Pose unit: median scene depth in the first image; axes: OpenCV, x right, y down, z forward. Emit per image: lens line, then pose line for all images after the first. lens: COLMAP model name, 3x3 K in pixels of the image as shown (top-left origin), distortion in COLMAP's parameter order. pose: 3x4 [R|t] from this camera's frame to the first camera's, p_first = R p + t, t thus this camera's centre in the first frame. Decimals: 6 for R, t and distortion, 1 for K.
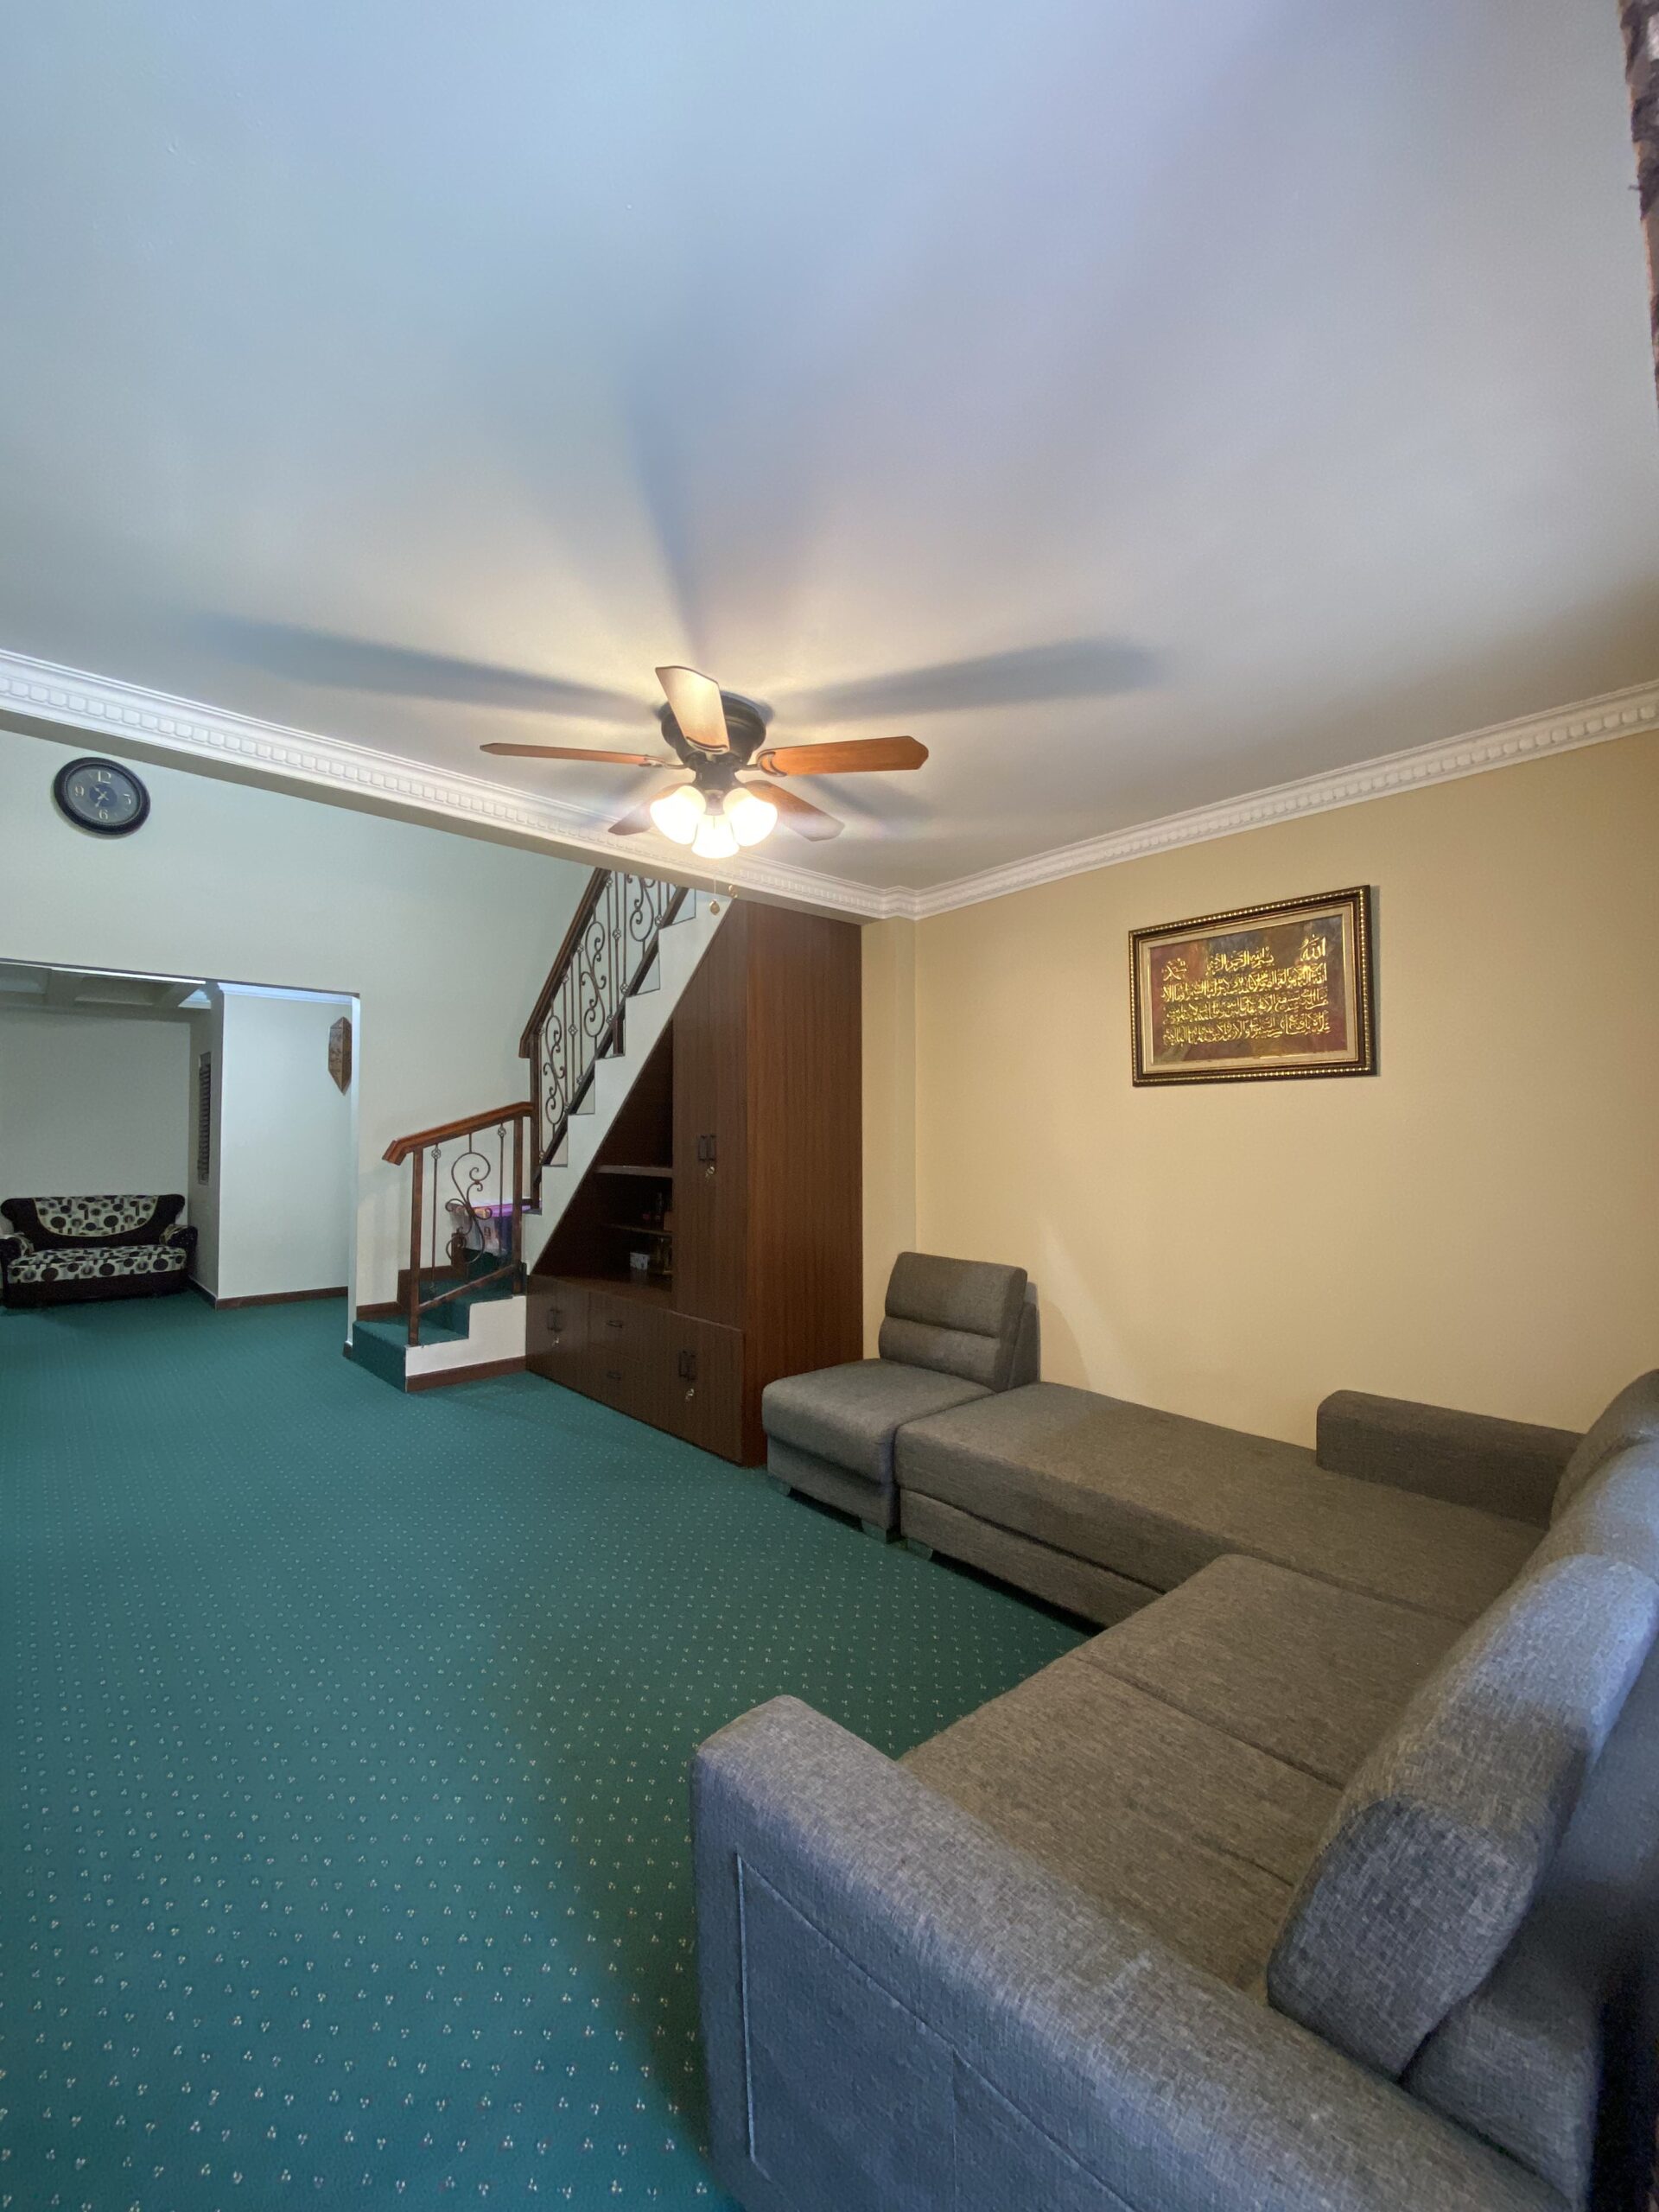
lens RADIAL K [[904.3, 0, 834.6], [0, 904.3, 1099.6], [0, 0, 1]] dist [0.046328, -0.046574]
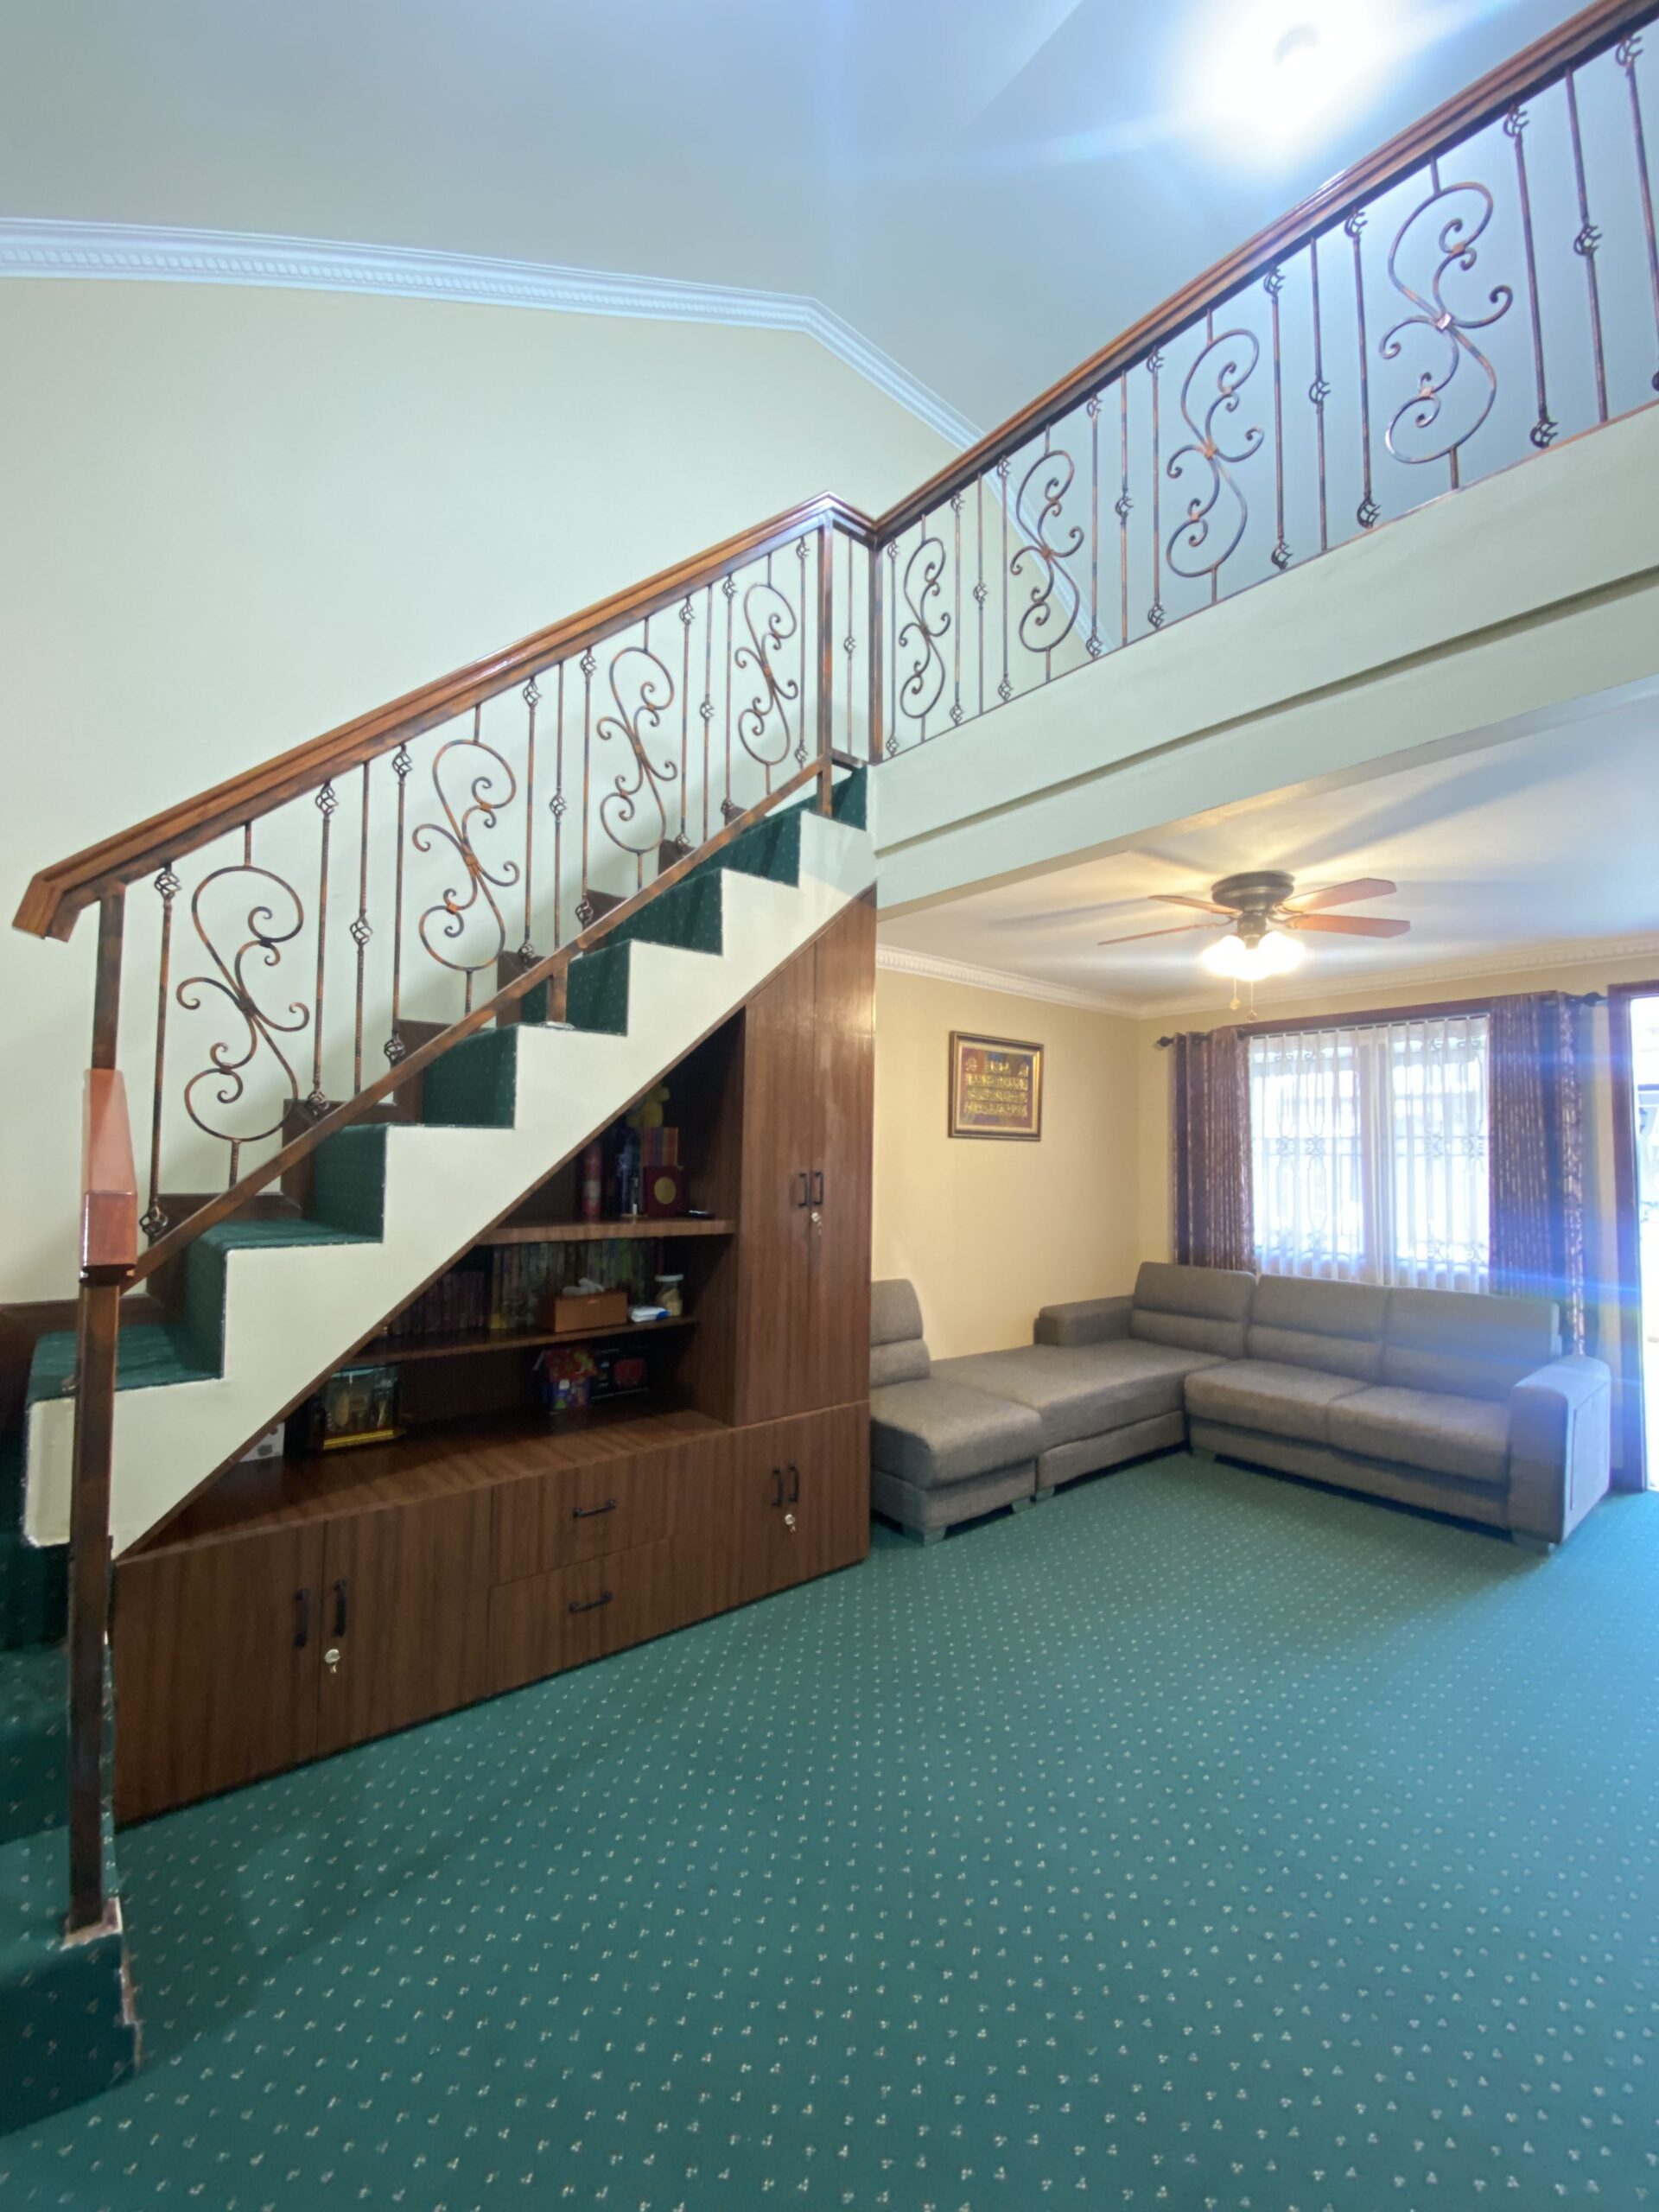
lens RADIAL K [[904.3, 0, 834.6], [0, 904.3, 1099.6], [0, 0, 1]] dist [0.046328, -0.046574]
pose [[0.018921, 0.074189, 0.997065, -1.146987], [-0.053298, 0.995900, -0.073091, 0.041051], [-0.998399, -0.051759, 0.022798, 1.192590]]
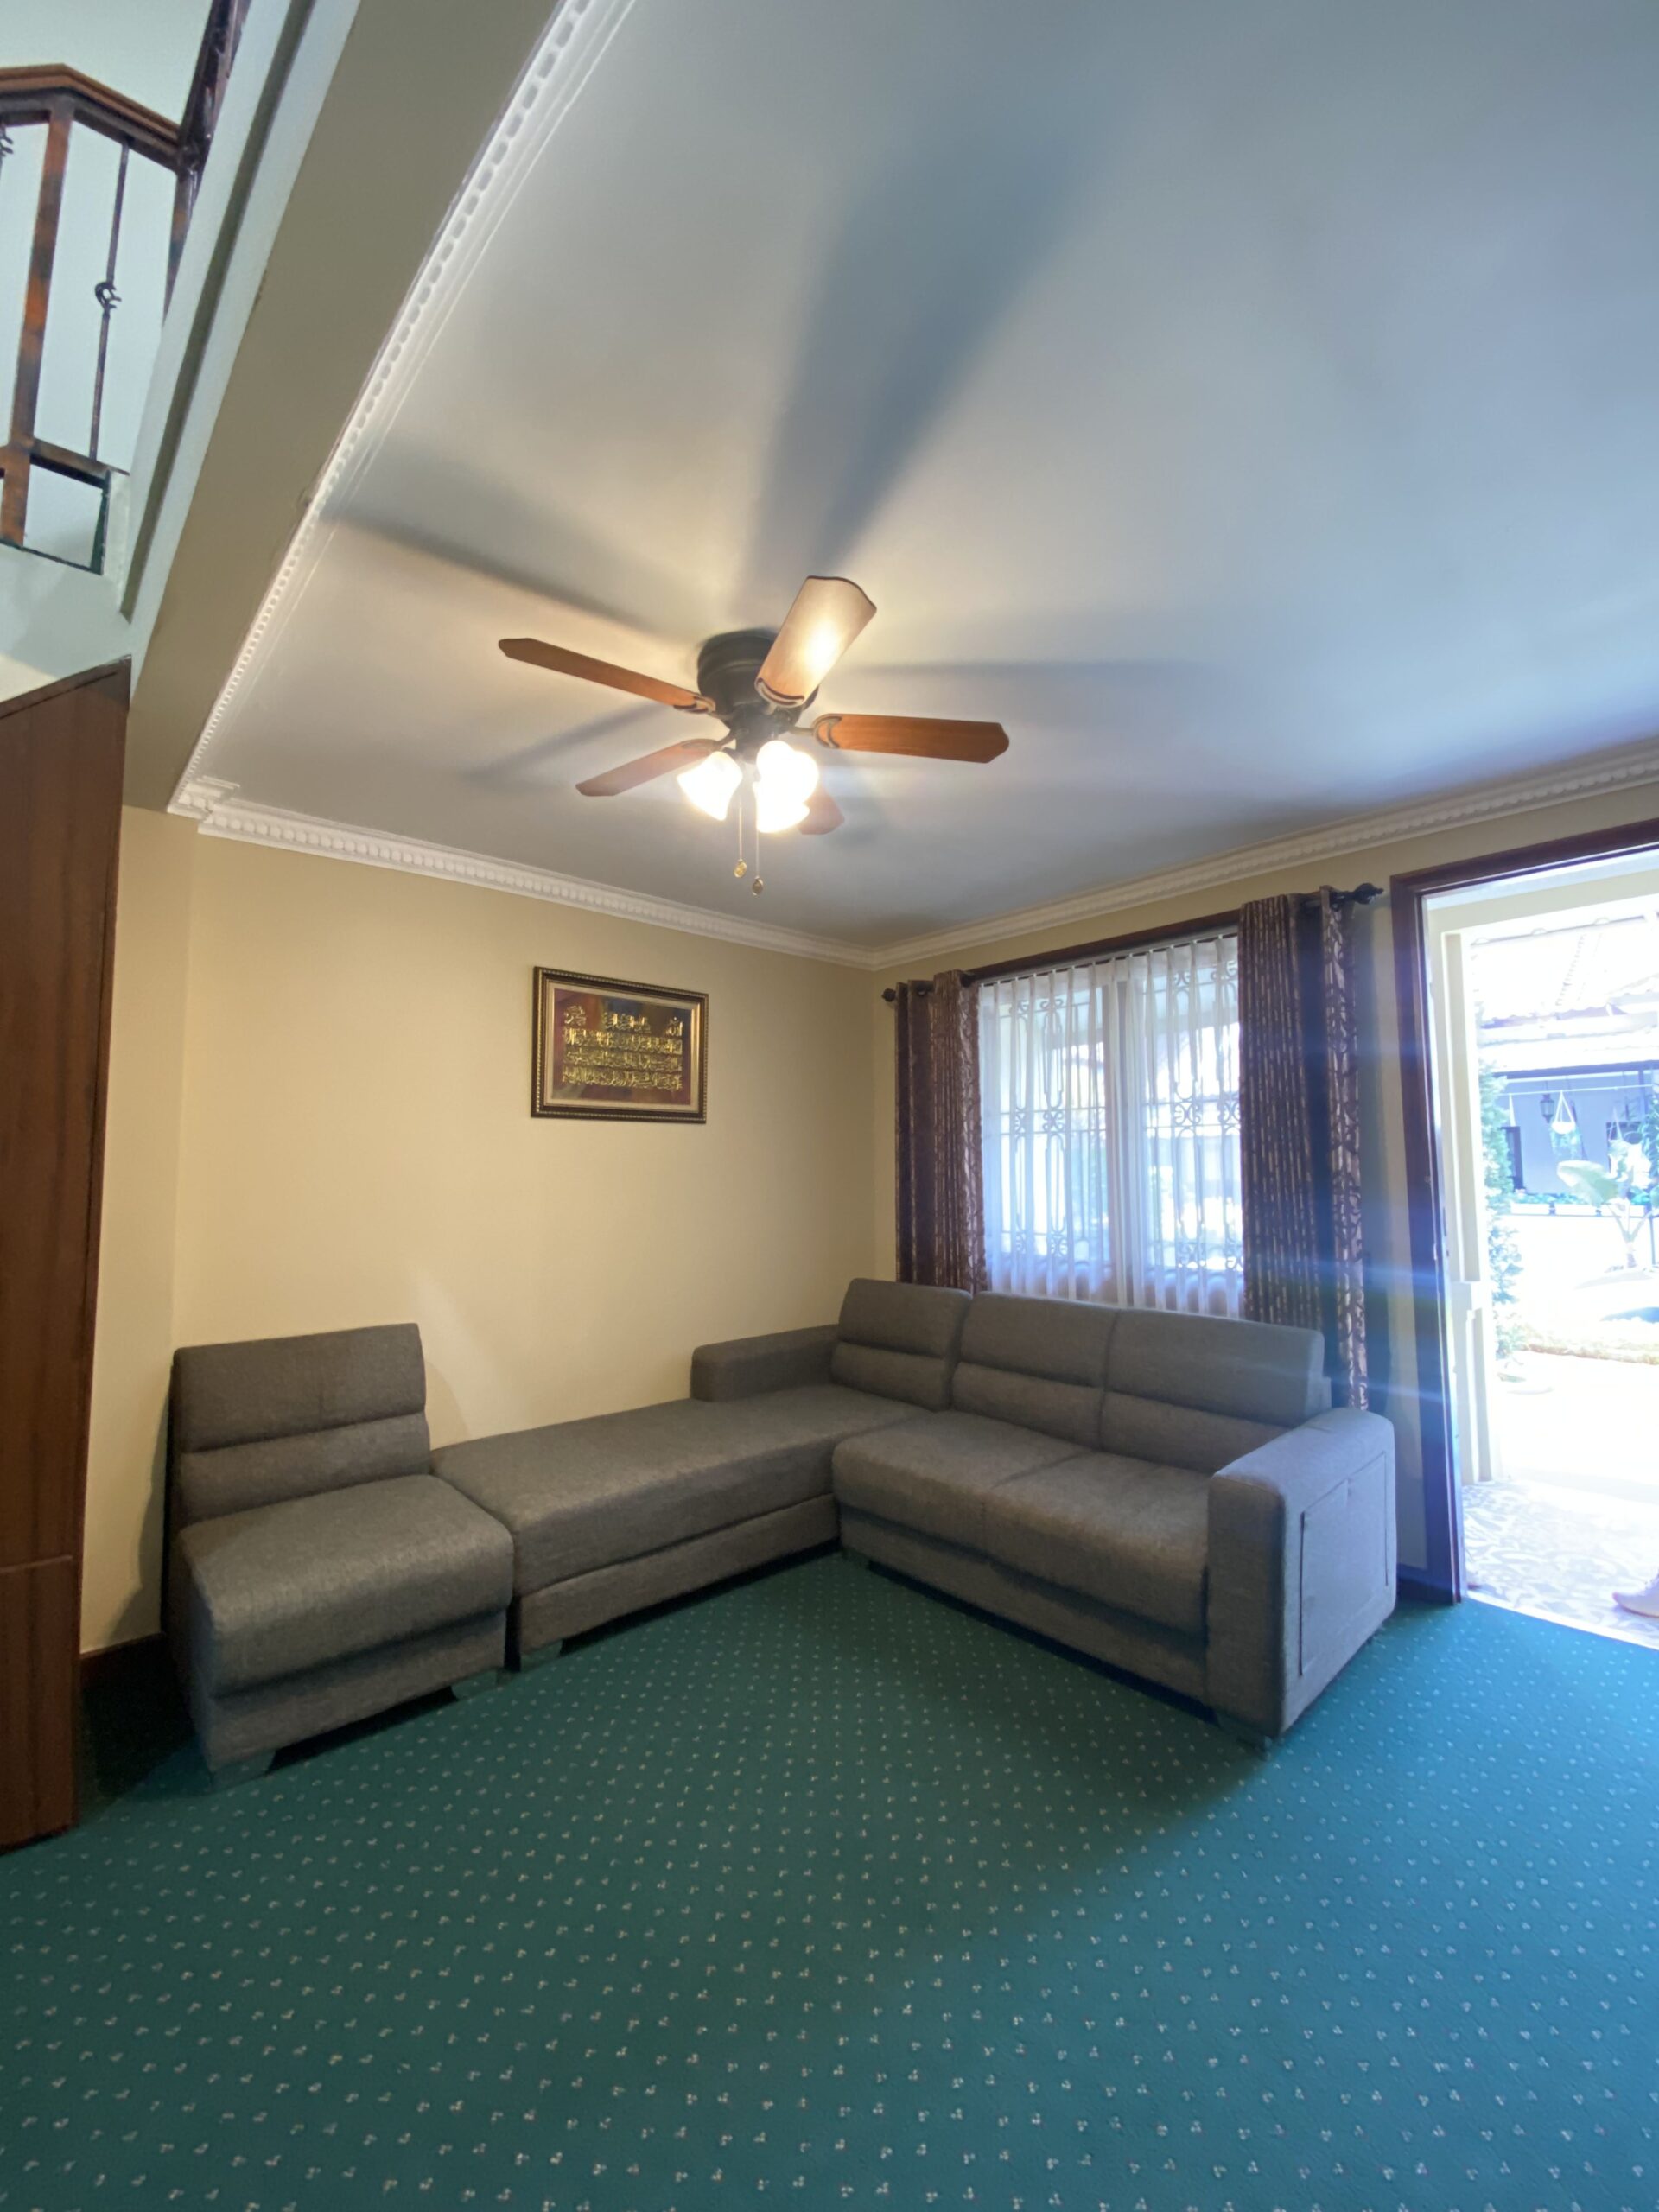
lens RADIAL K [[904.3, 0, 834.6], [0, 904.3, 1099.6], [0, 0, 1]] dist [0.046328, -0.046574]
pose [[-0.031075, 0.089778, 0.995477, -0.728403], [-0.031250, 0.995384, -0.090745, 0.050445], [-0.999028, -0.033929, -0.028126, 0.713374]]
